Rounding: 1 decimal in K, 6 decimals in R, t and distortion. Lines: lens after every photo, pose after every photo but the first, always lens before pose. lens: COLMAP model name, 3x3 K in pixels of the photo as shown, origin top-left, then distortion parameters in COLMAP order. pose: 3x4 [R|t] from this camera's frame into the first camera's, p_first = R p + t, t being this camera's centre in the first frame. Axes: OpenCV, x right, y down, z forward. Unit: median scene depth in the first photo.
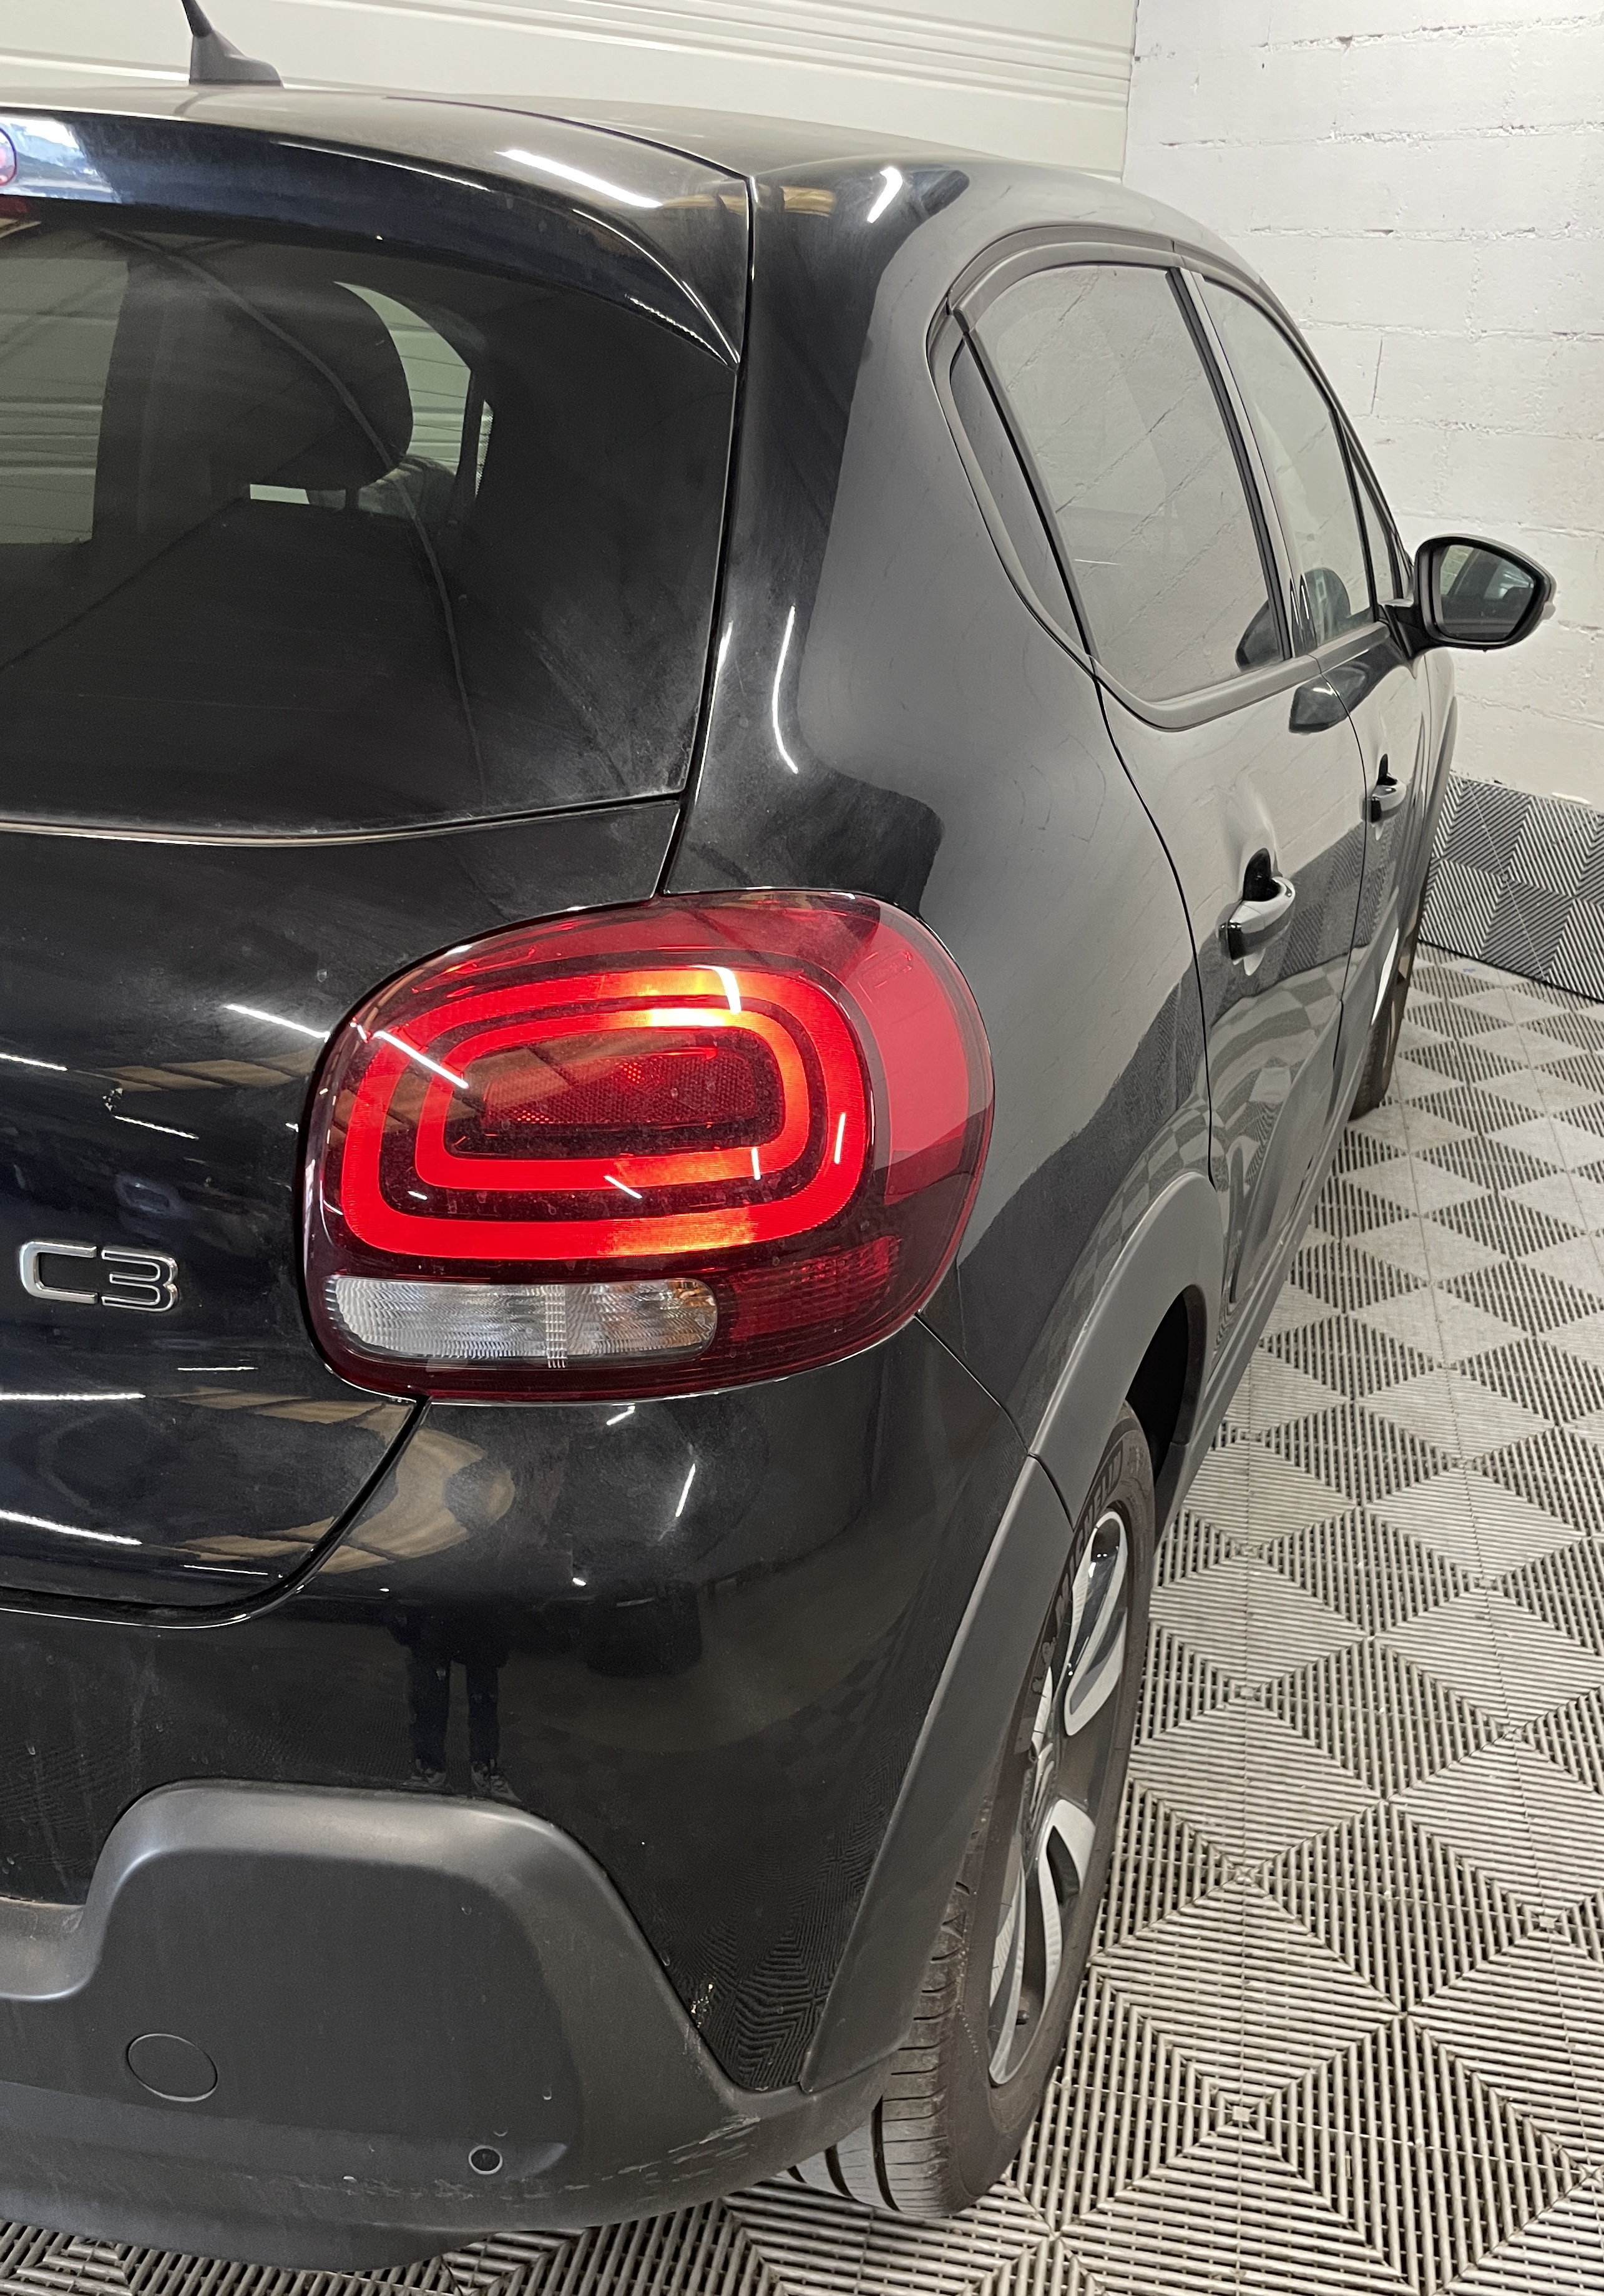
lens RADIAL K [[2014.7, 0, 912.5], [0, 2014.7, 1275.8], [0, 0, 1]] dist [0.106332, -0.152878]
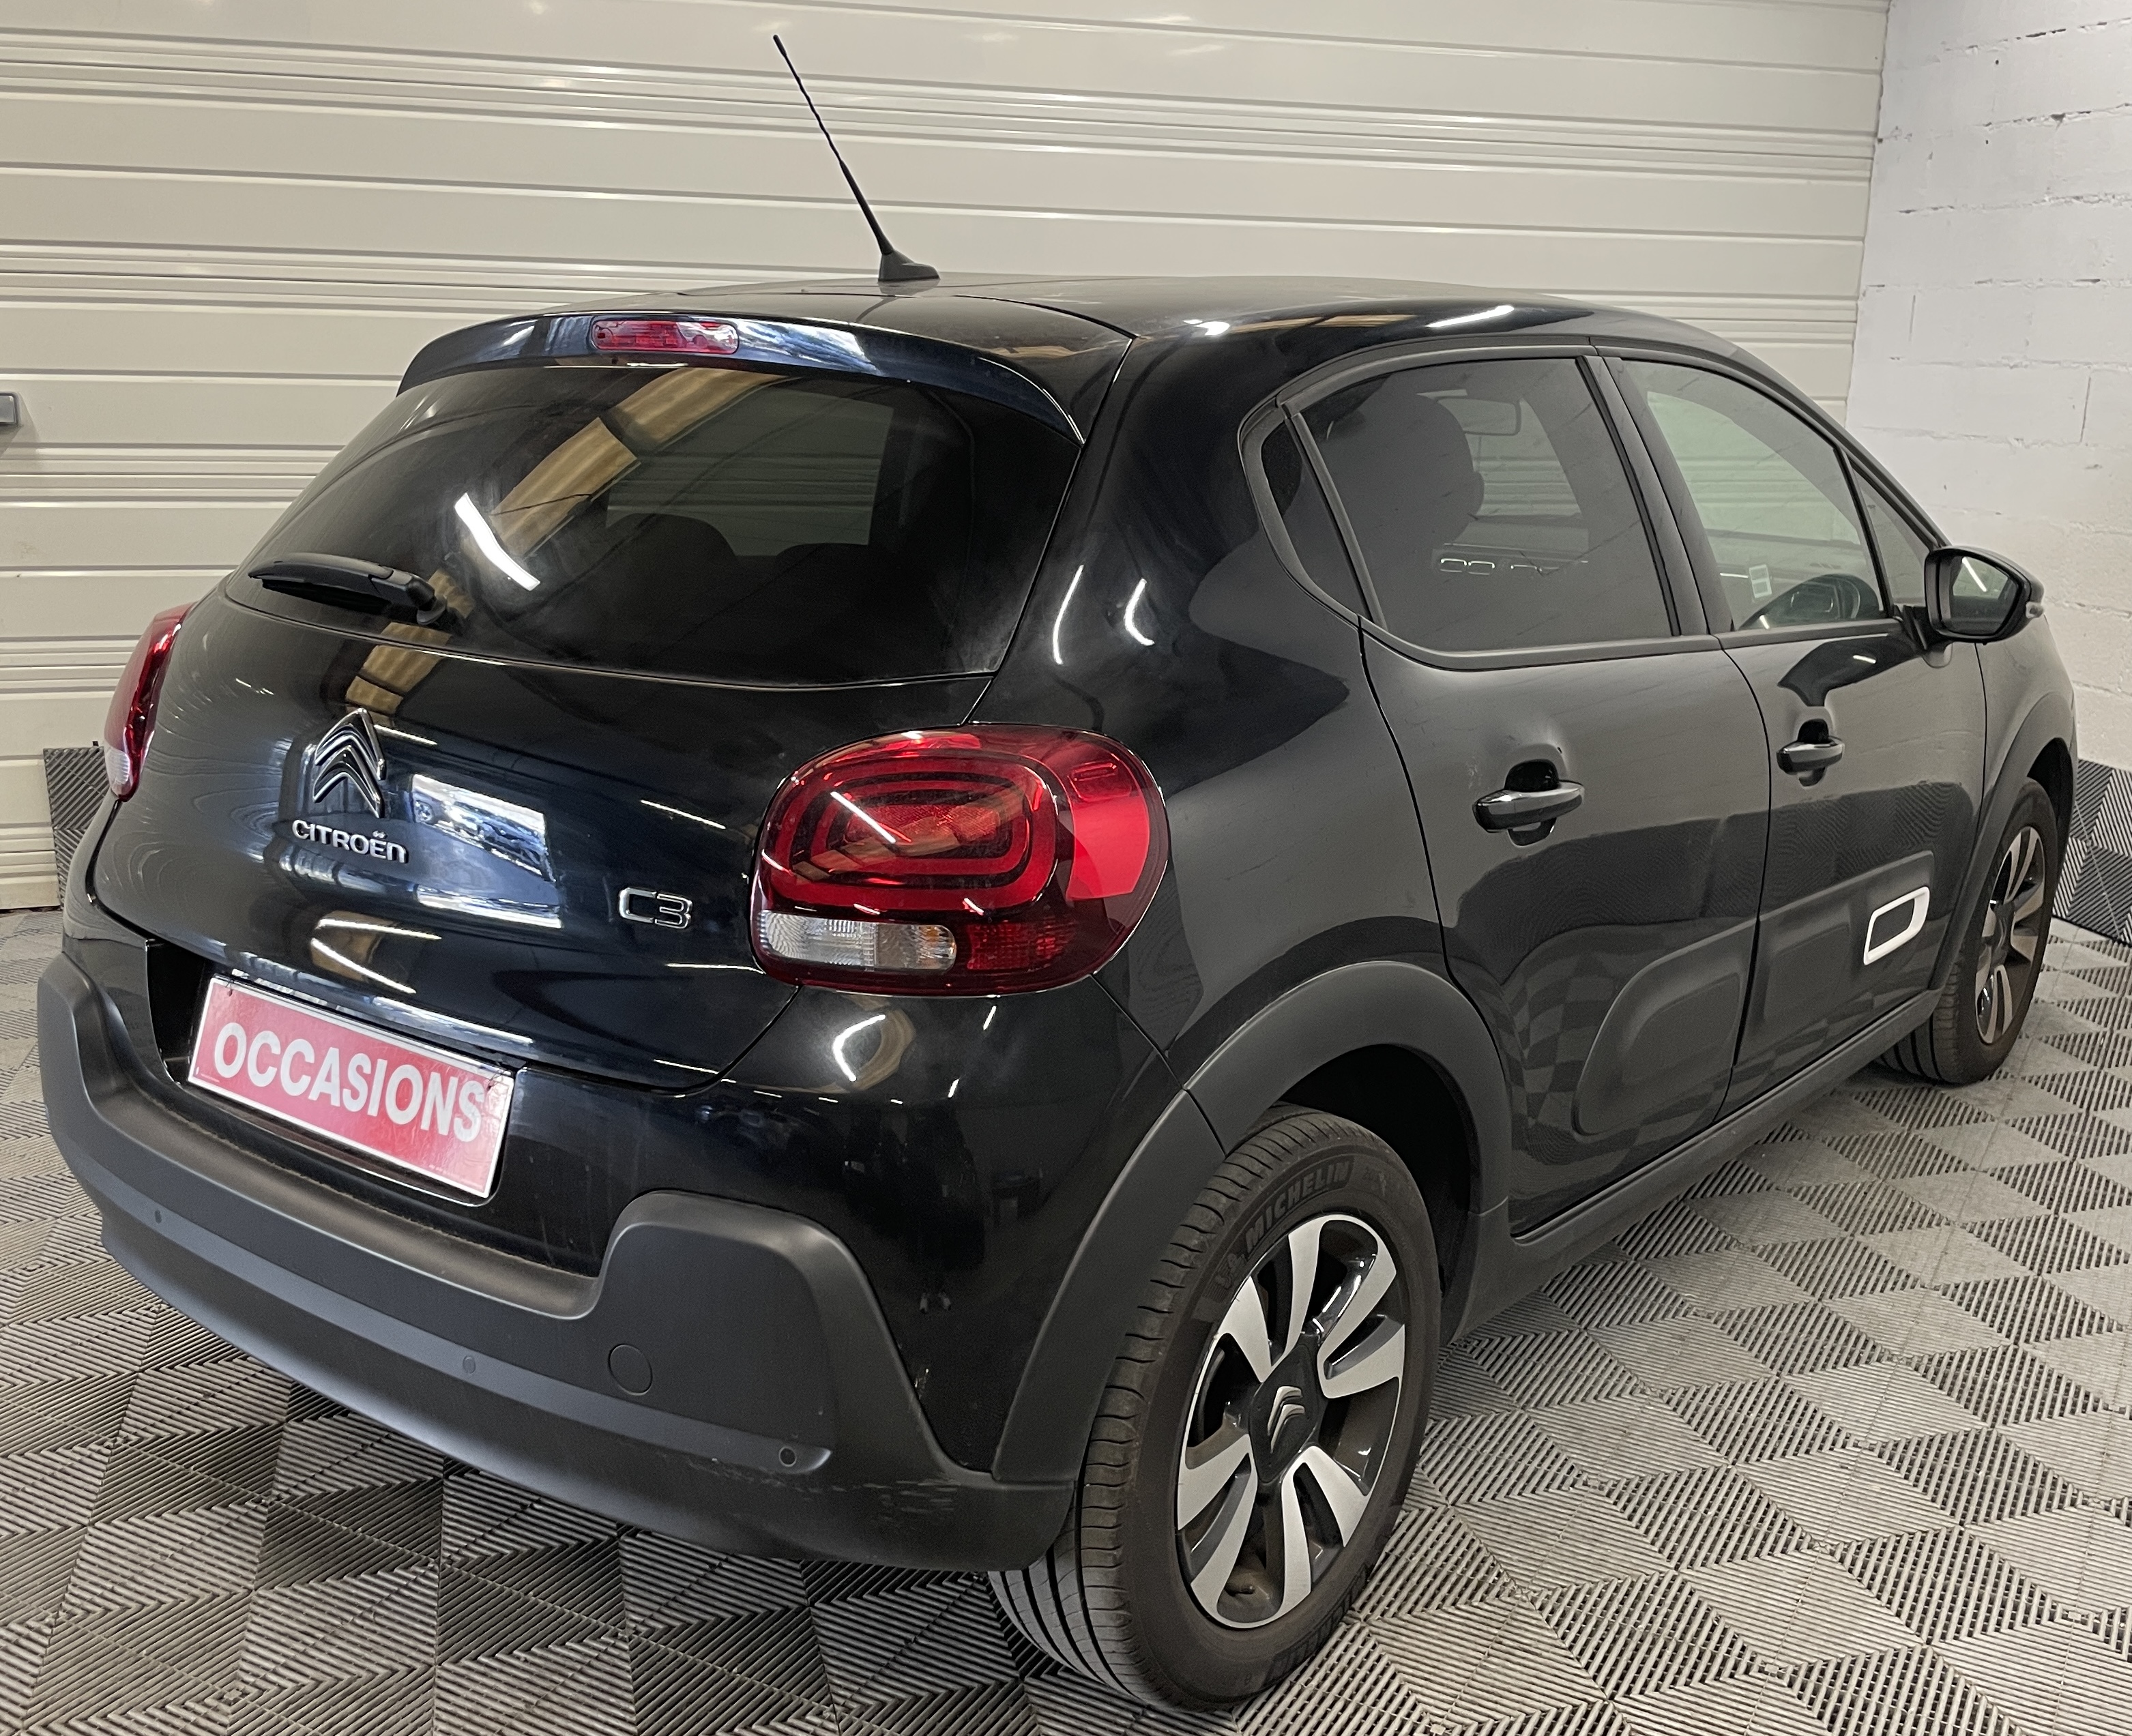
lens RADIAL K [[2165.5, 0, 1066.0], [0, 2165.5, 868.0], [0, 0, 1]] dist [0.171547, -0.249940]
pose [[0.939479, 0.049695, -0.338982, 0.400658], [-0.119623, 0.974735, -0.188634, 0.187662], [0.321044, 0.217768, 0.921688, -0.463524]]
